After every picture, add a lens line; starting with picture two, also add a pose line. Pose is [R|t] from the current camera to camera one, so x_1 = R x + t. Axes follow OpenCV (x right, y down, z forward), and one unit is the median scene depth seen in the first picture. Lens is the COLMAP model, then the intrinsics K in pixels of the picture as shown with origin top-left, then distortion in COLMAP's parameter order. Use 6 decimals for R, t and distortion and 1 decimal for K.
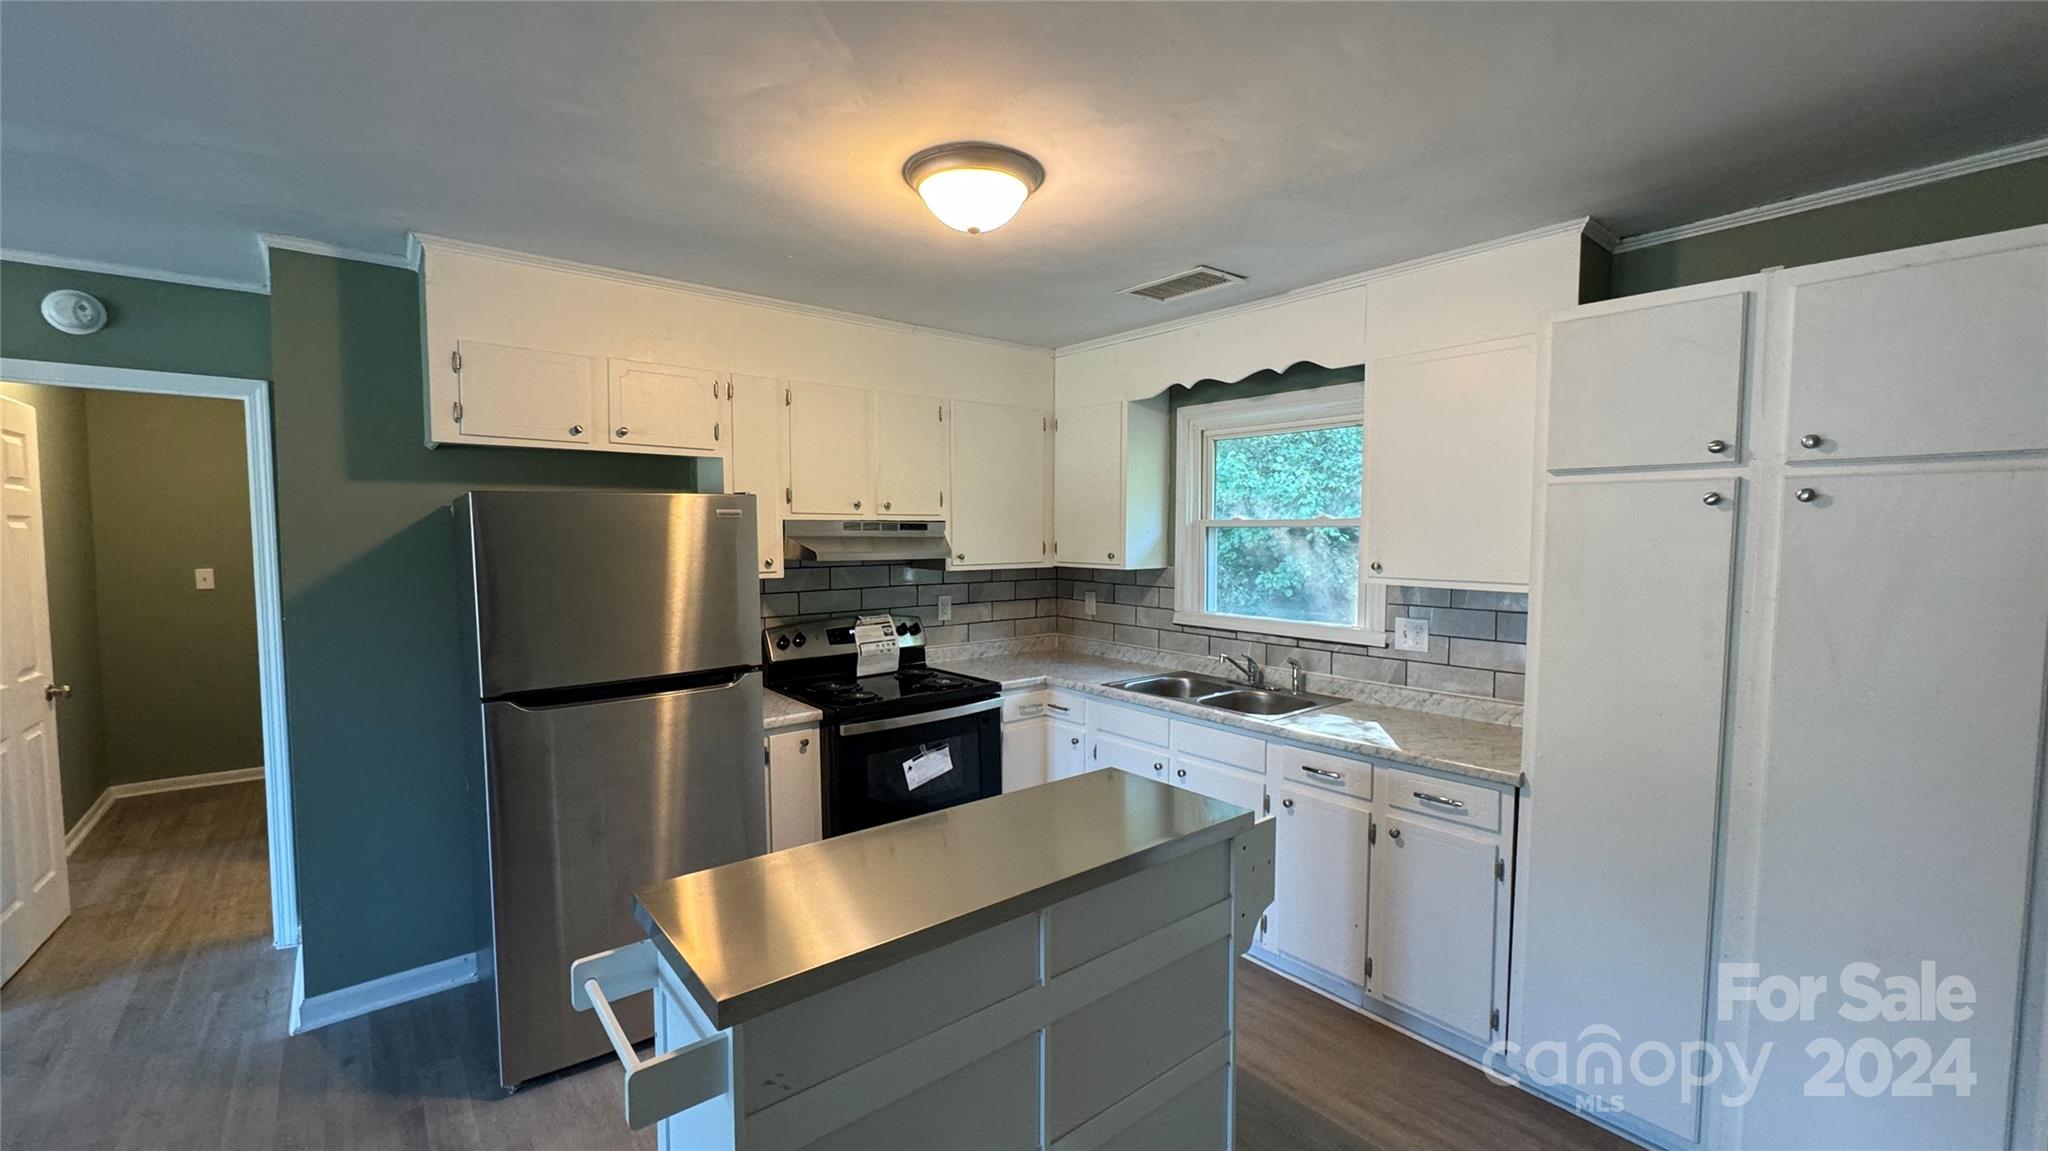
lens RADIAL K [[822.5, 0, 1021.4], [0, 822.5, 575.7], [0, 0, 1]] dist [-0.003632, 0.001106]
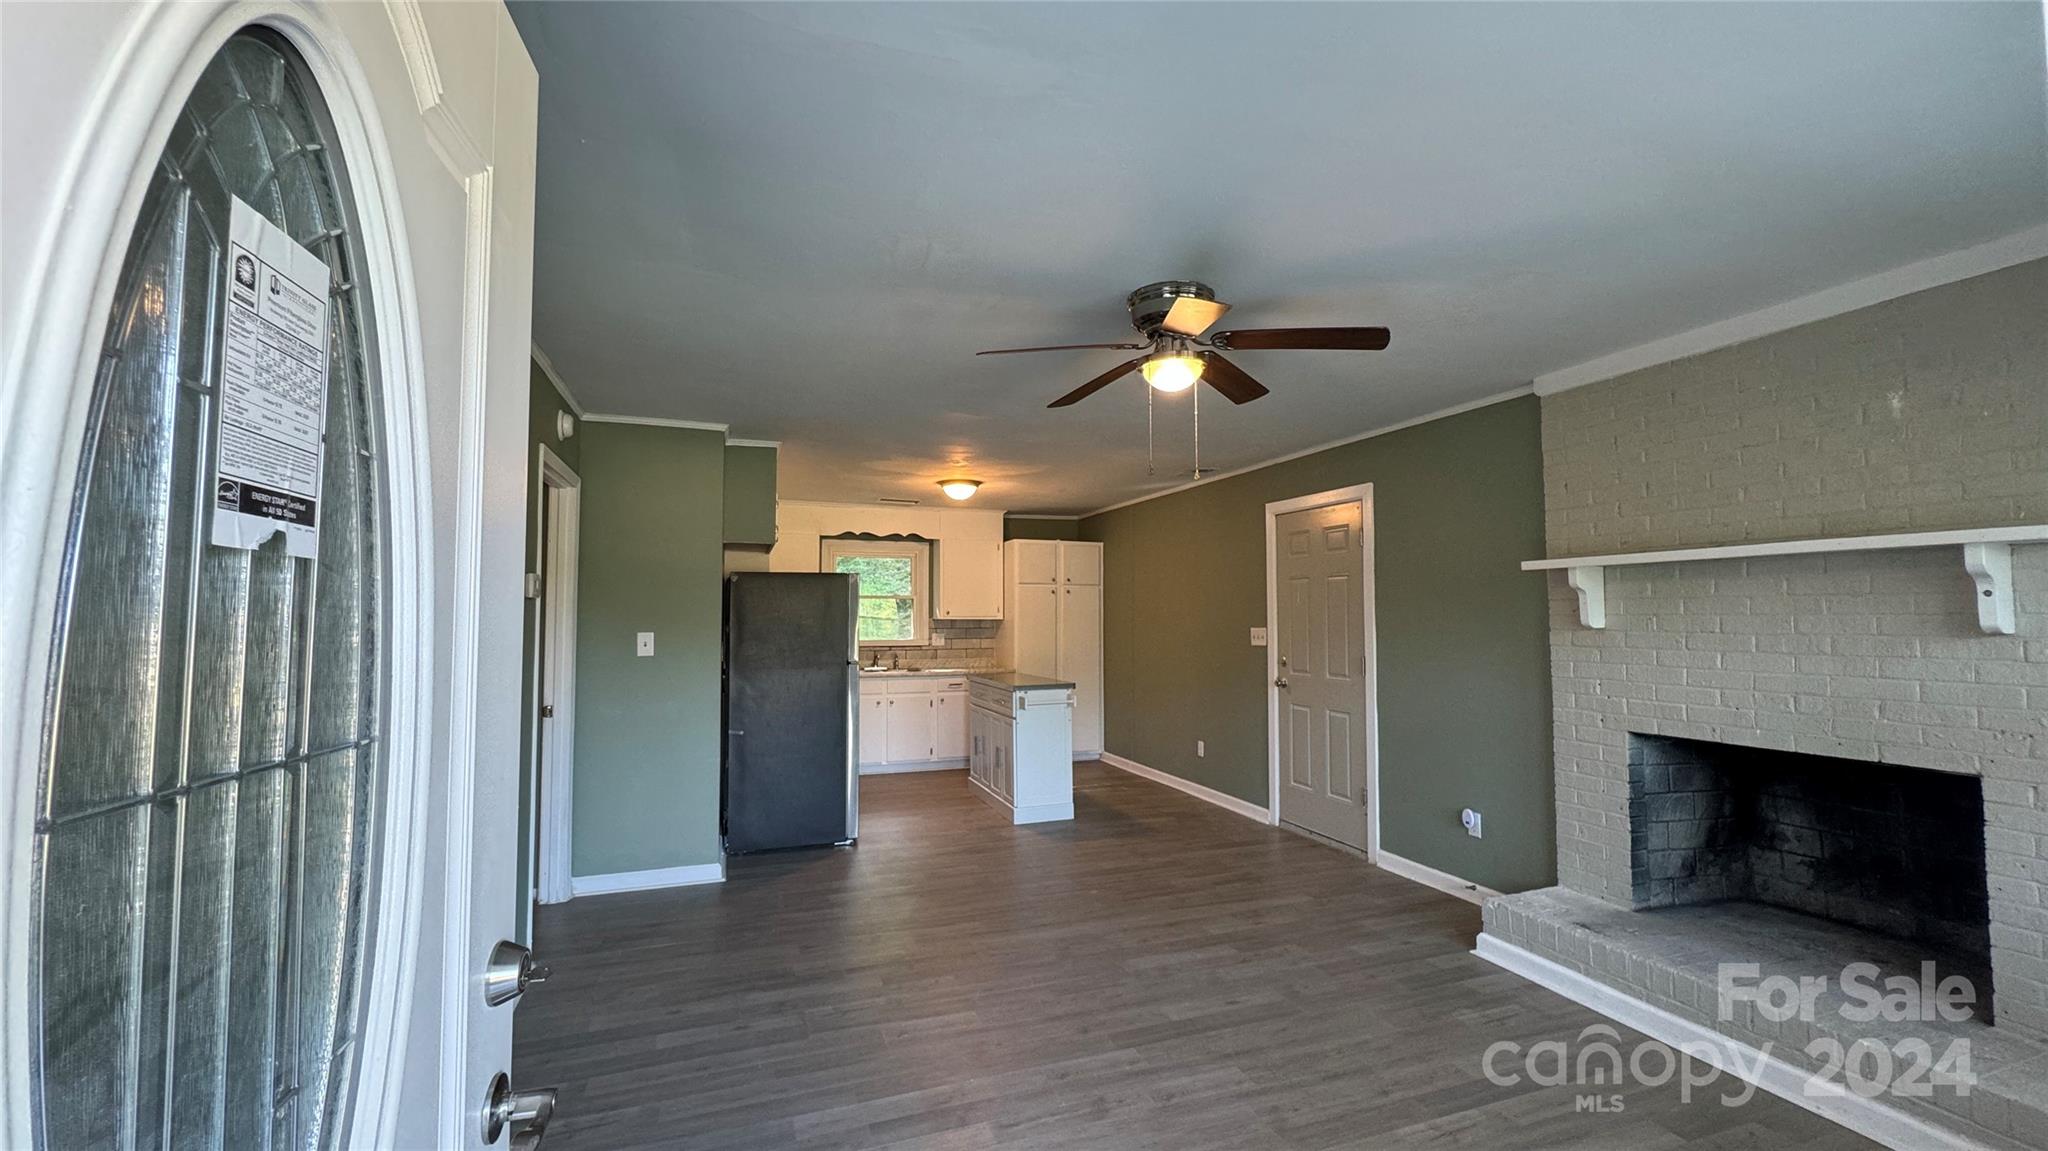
lens RADIAL K [[822.5, 0, 1026.0], [0, 822.5, 569.6], [0, 0, 1]] dist [-0.003632, 0.001106]
pose [[0.335226, 0.058299, 0.940332, -2.070556], [0.054387, 0.995222, -0.081091, 0.083047], [-0.940567, 0.078325, 0.330453, -0.174464]]
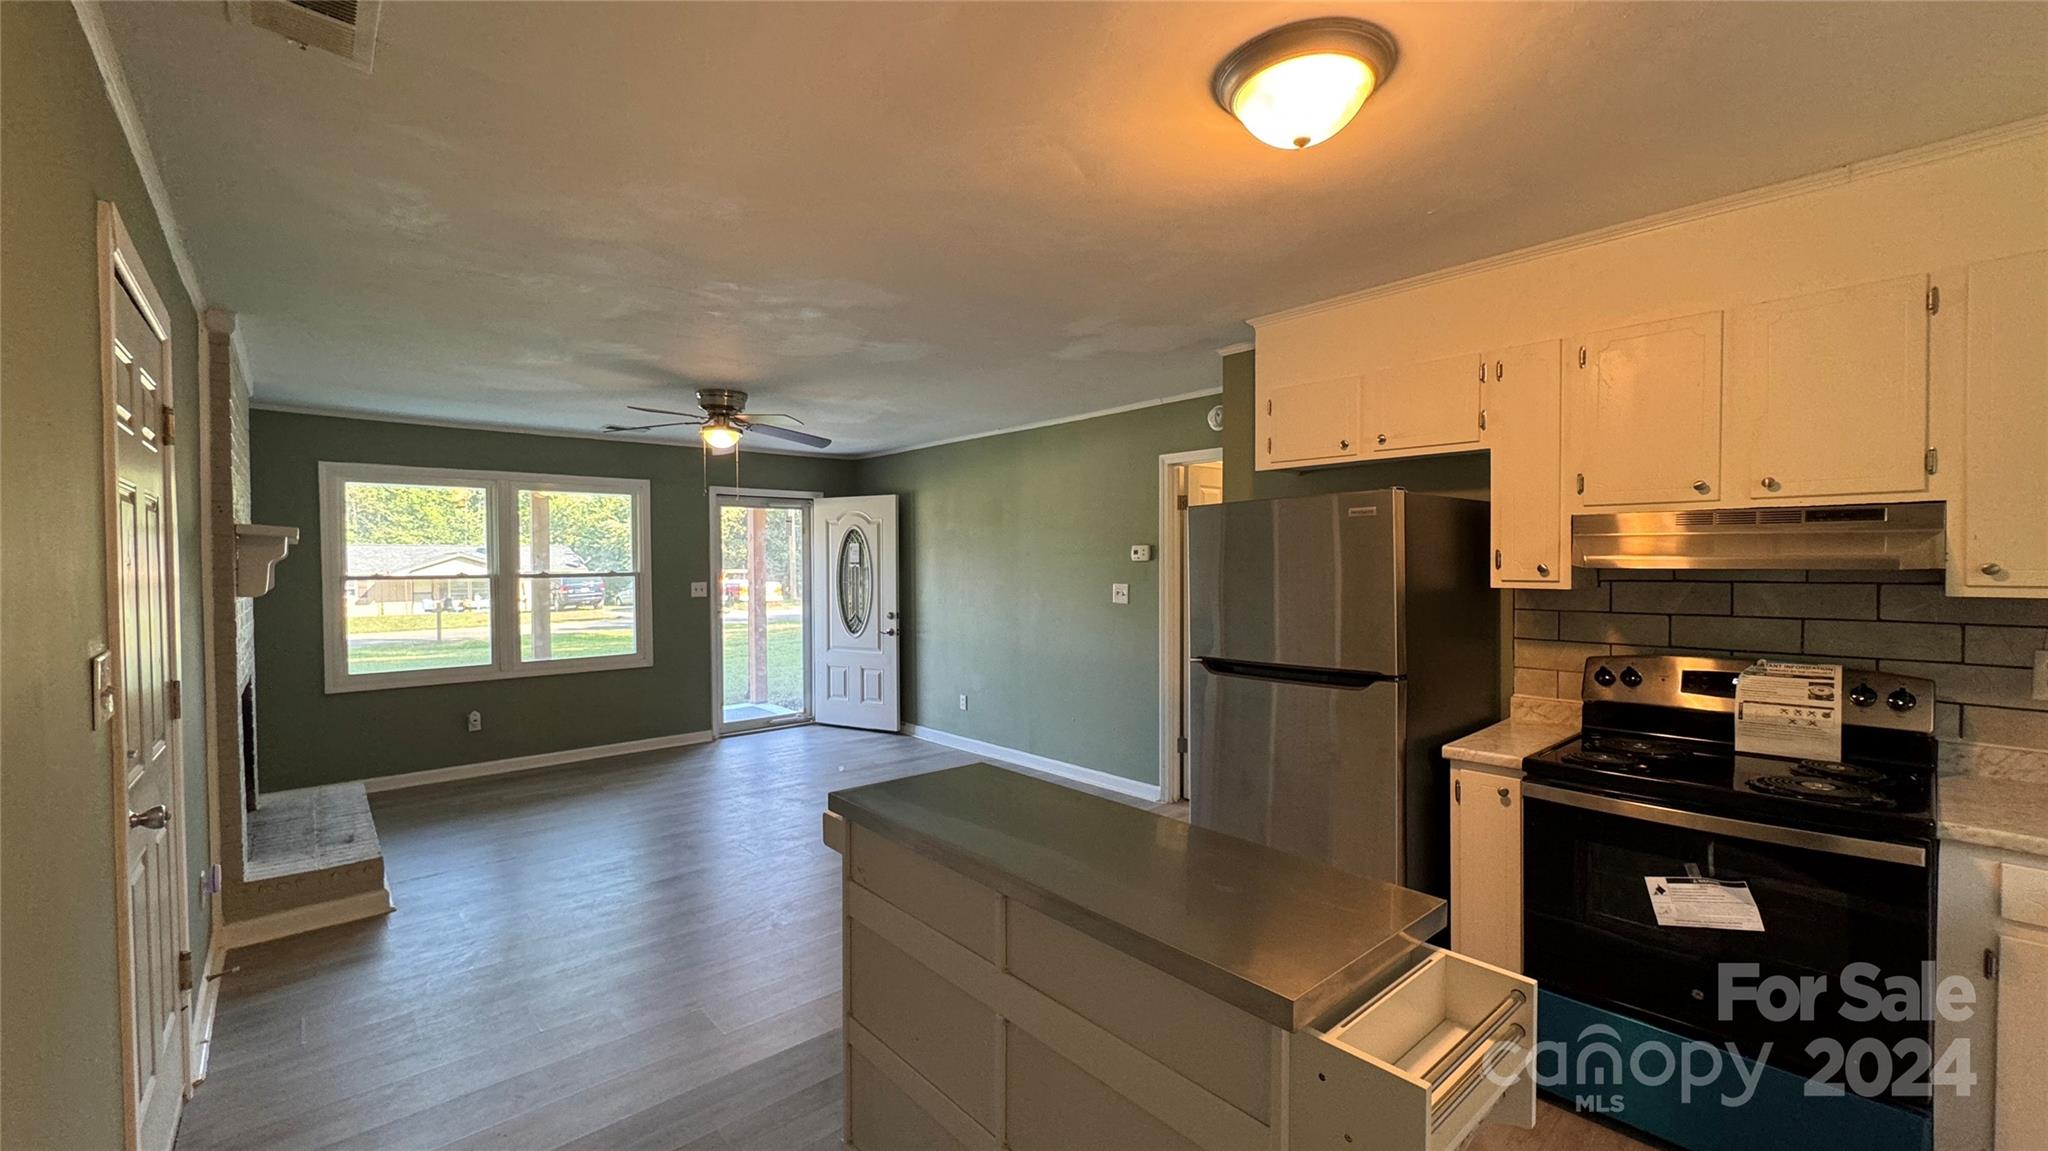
lens RADIAL K [[822.5, 0, 1032.1], [0, 822.5, 574.0], [0, 0, 1]] dist [-0.003632, 0.001106]
pose [[0.039110, 0.015935, -0.999108, 0.531180], [-0.051421, 0.998580, 0.013914, 0.003706], [0.997911, 0.050831, 0.039874, 0.519726]]
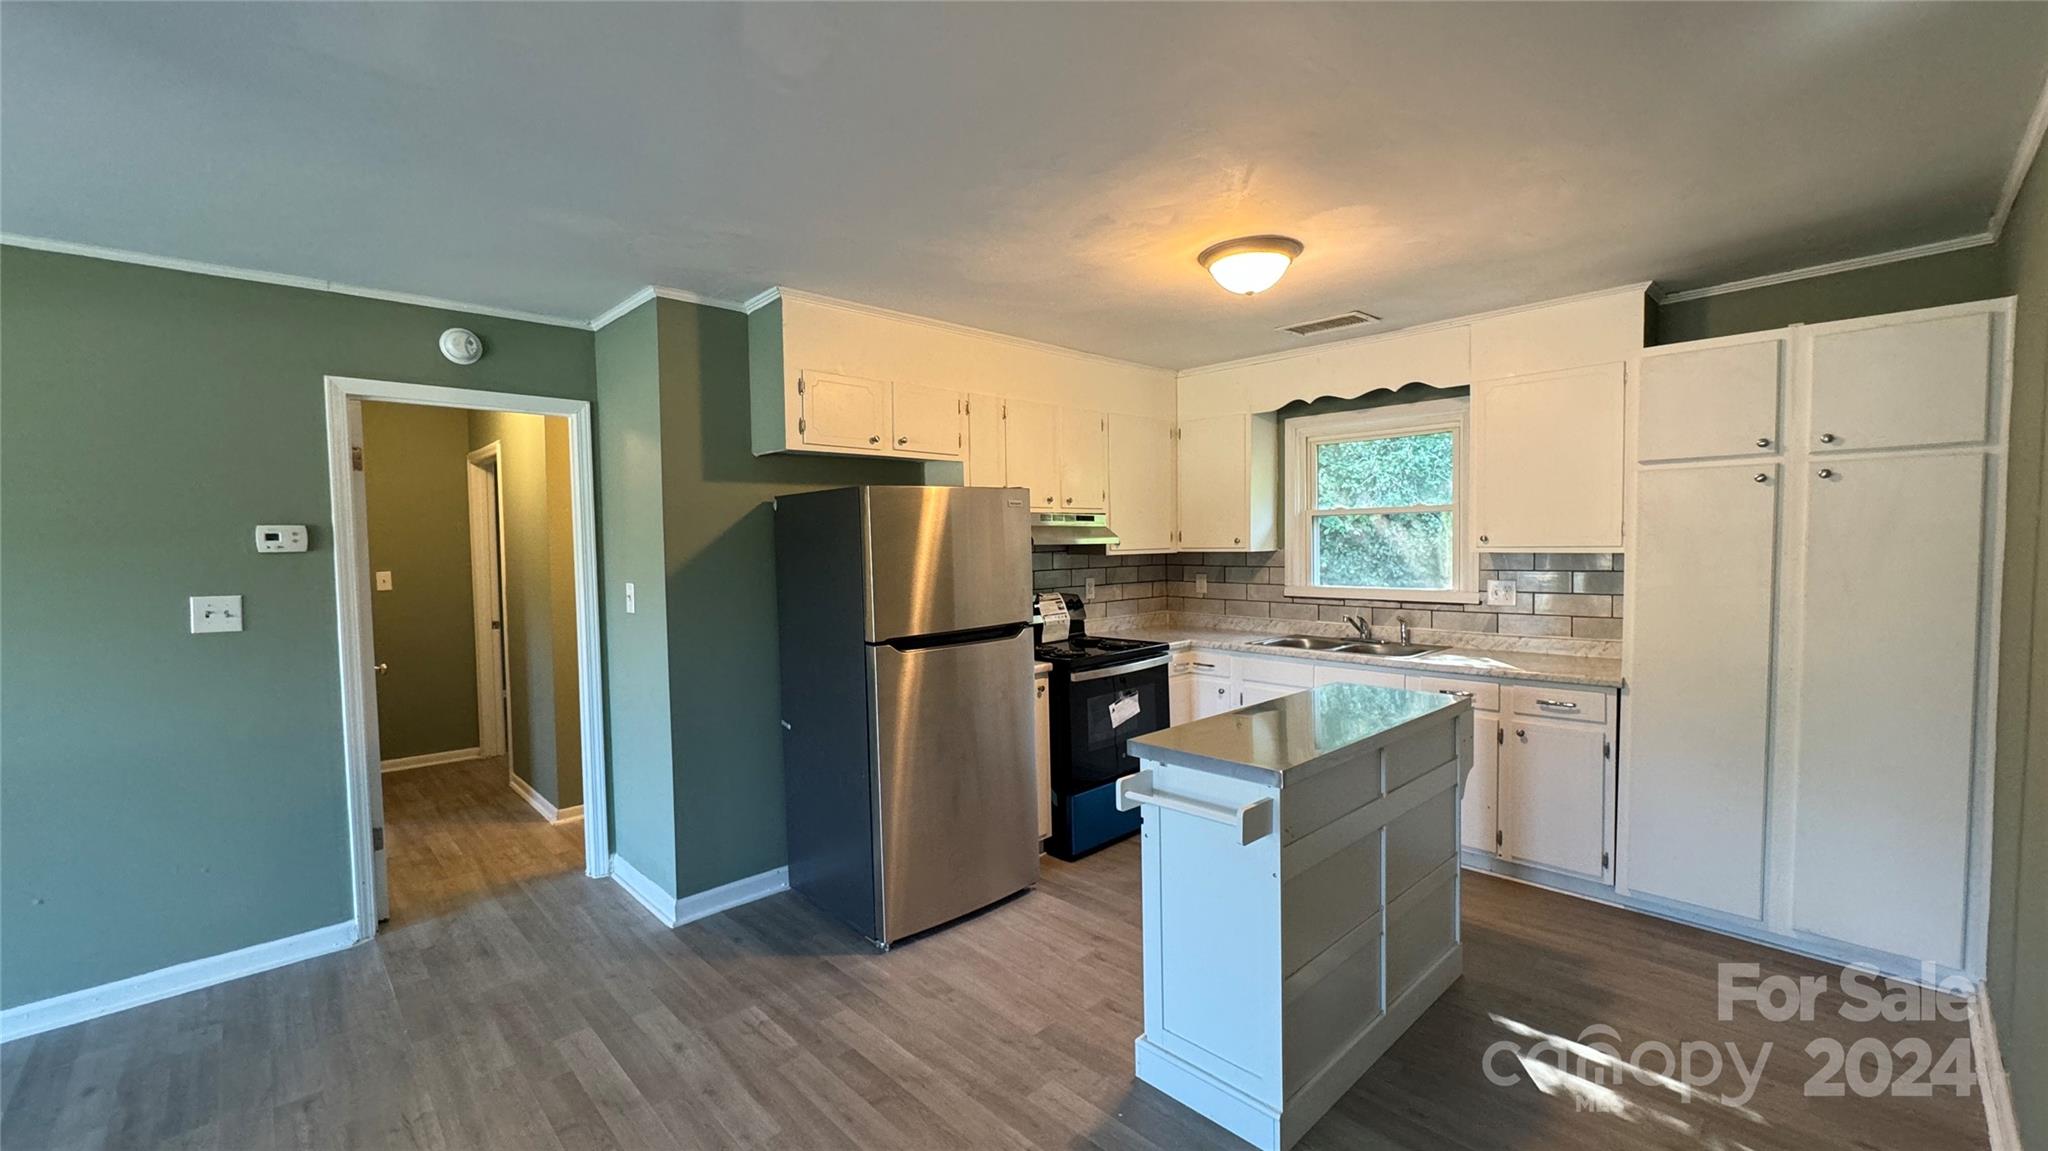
lens RADIAL K [[822.5, 0, 1020.1], [0, 822.5, 575.3], [0, 0, 1]] dist [-0.003632, 0.001106]
pose [[0.997402, -0.019640, 0.069305, -0.393586], [0.020629, 0.999695, -0.013584, 0.049181], [-0.069017, 0.014979, 0.997503, -0.252487]]
